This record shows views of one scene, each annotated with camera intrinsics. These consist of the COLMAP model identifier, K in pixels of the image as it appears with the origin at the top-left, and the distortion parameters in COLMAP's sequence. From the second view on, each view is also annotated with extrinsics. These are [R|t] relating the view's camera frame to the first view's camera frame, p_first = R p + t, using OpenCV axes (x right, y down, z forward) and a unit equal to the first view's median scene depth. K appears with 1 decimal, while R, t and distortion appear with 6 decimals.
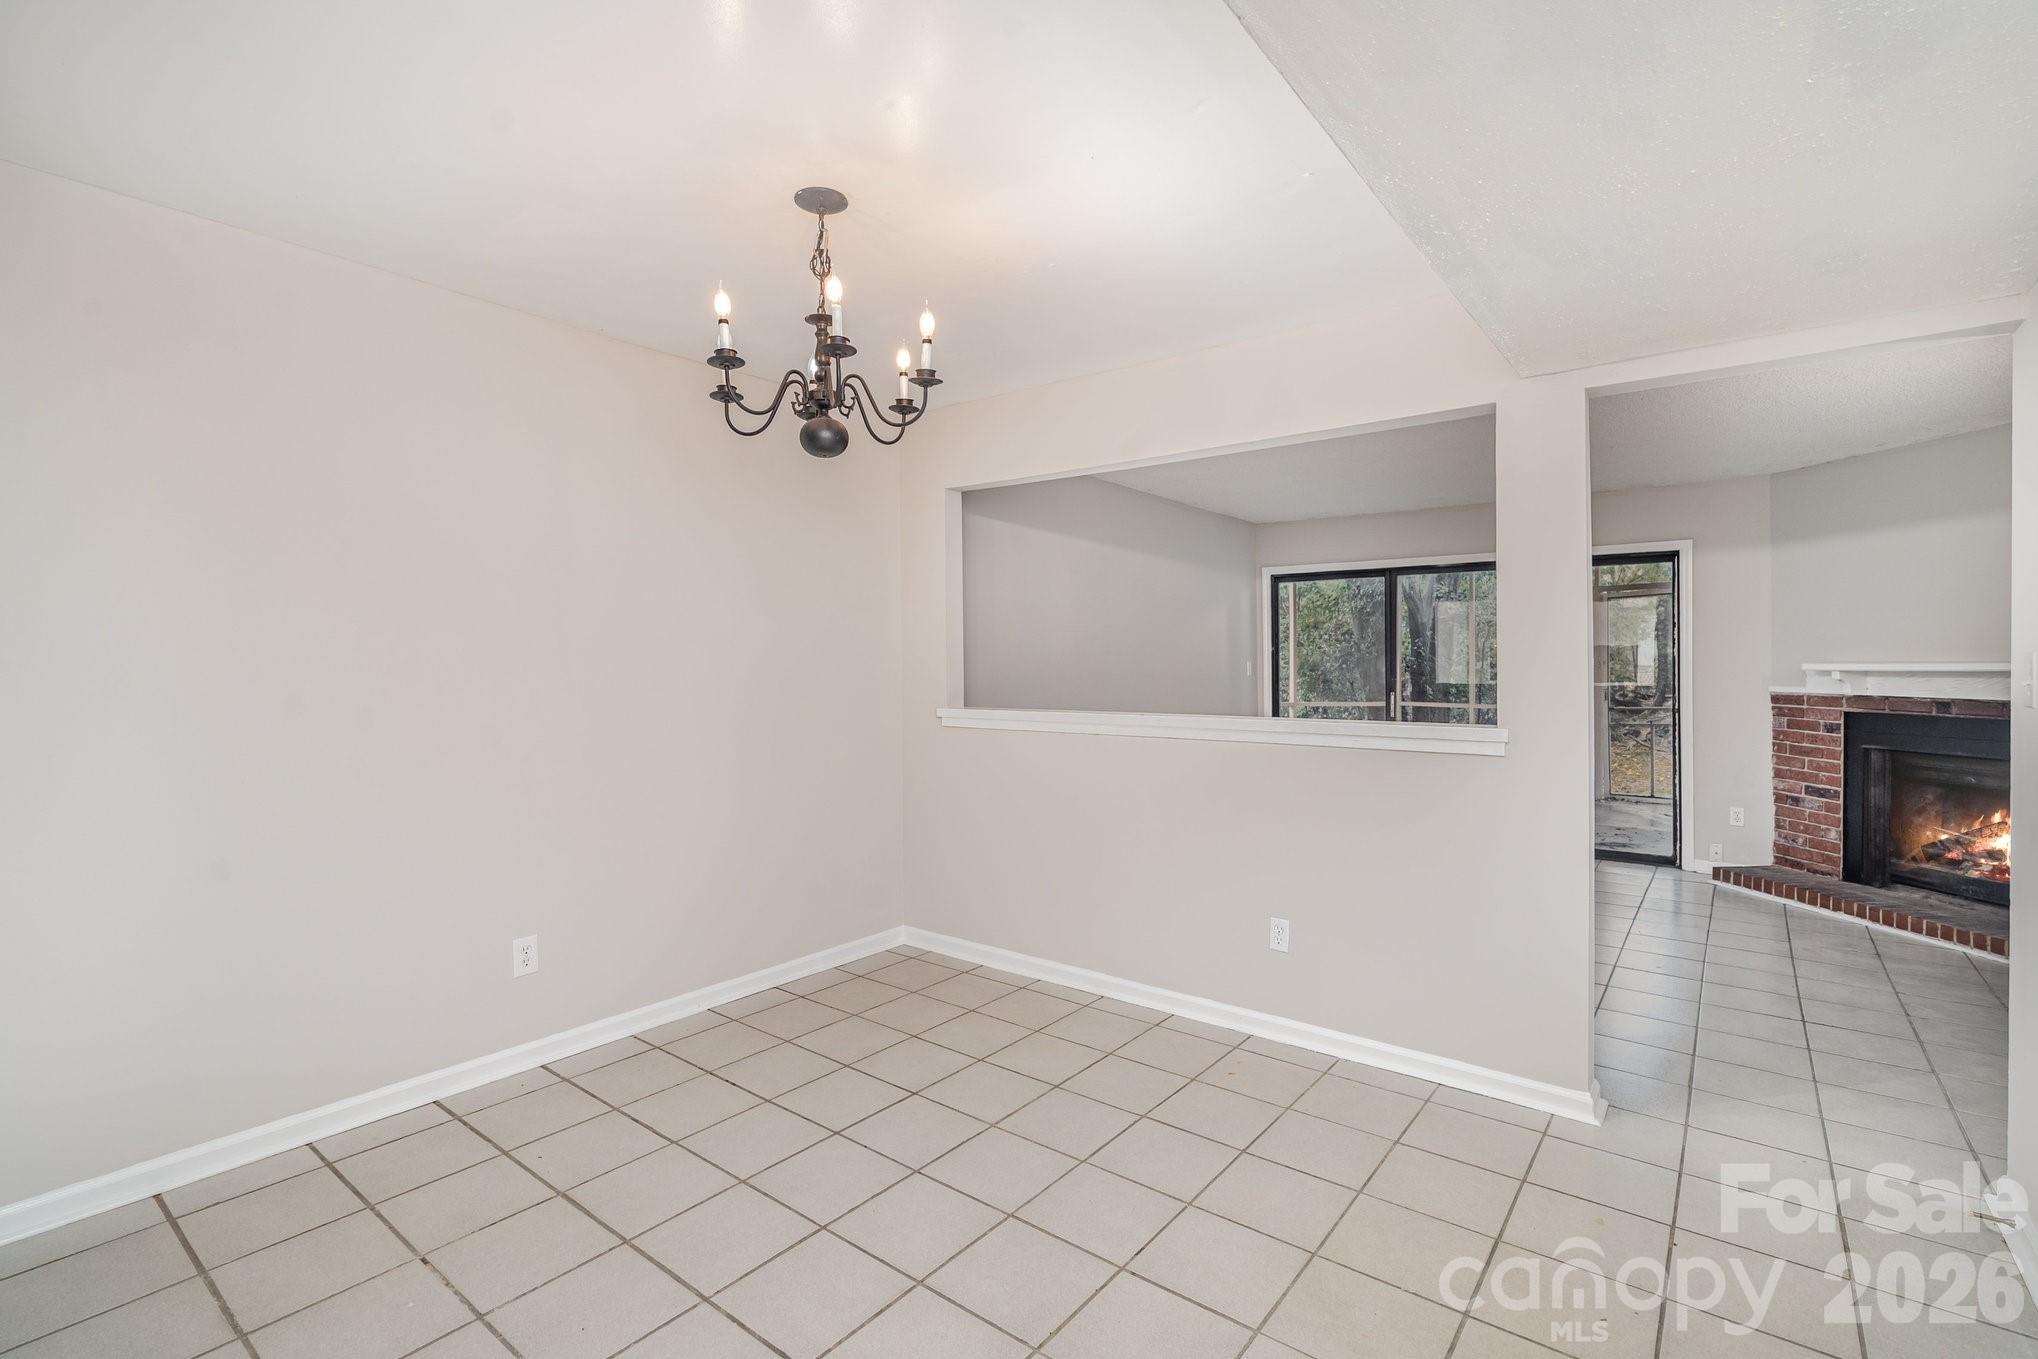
lens RADIAL K [[927.8, 0, 1011.8], [0, 927.8, 670.0], [0, 0, 1]] dist [0.005083, 0.000396]
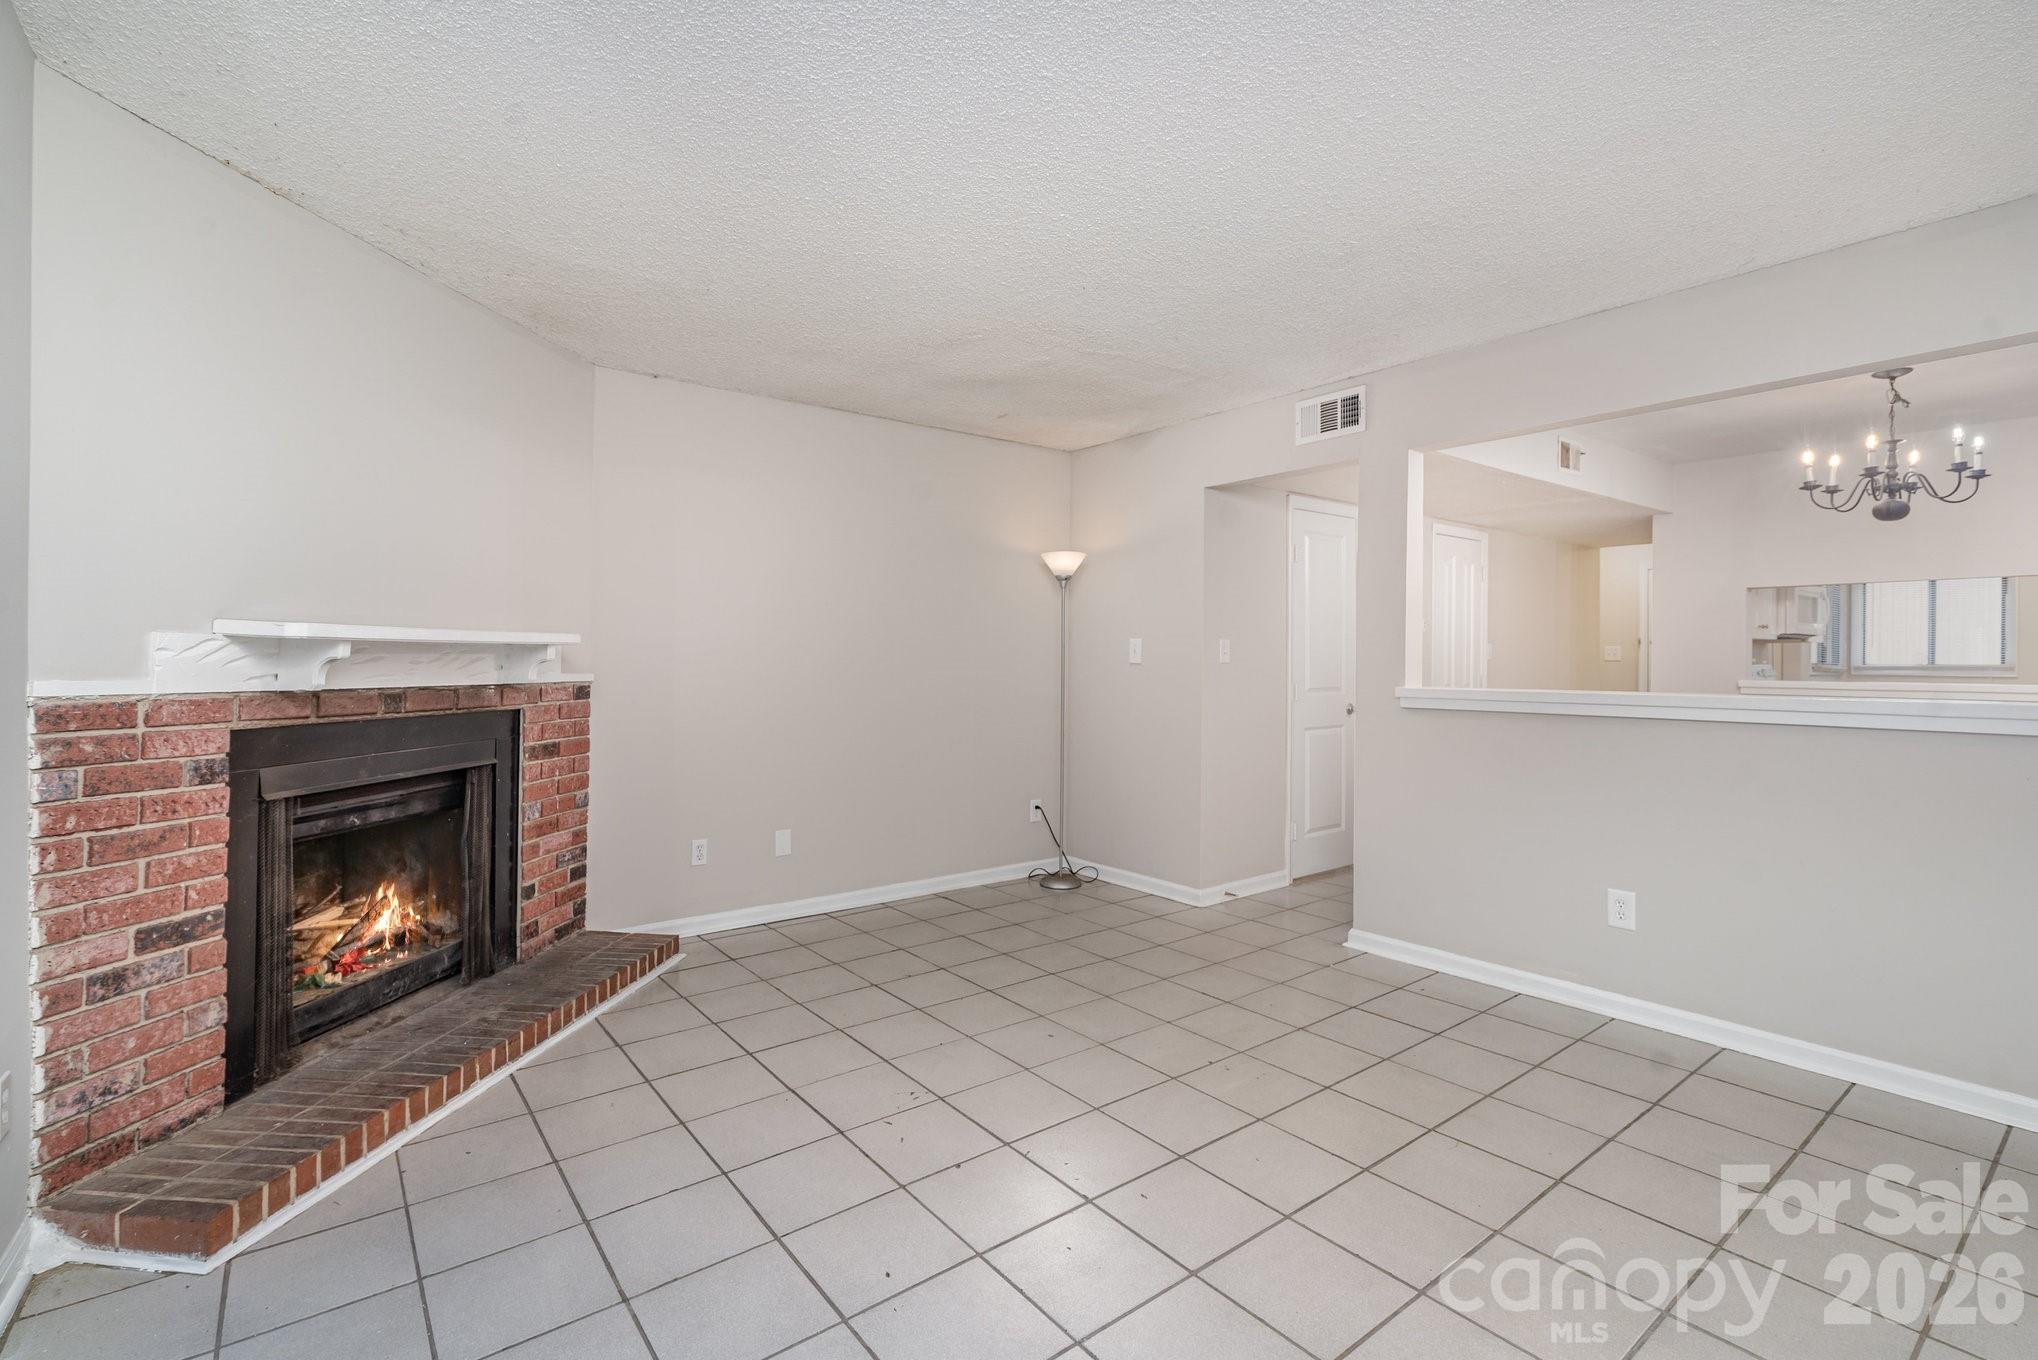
lens RADIAL K [[927.8, 0, 1021.7], [0, 927.8, 664.0], [0, 0, 1]] dist [0.005083, 0.000396]
pose [[-0.969111, -0.003326, 0.246601, 0.397409], [0.000397, 0.999887, 0.015046, 0.005542], [-0.246623, 0.014679, -0.969000, 1.293625]]
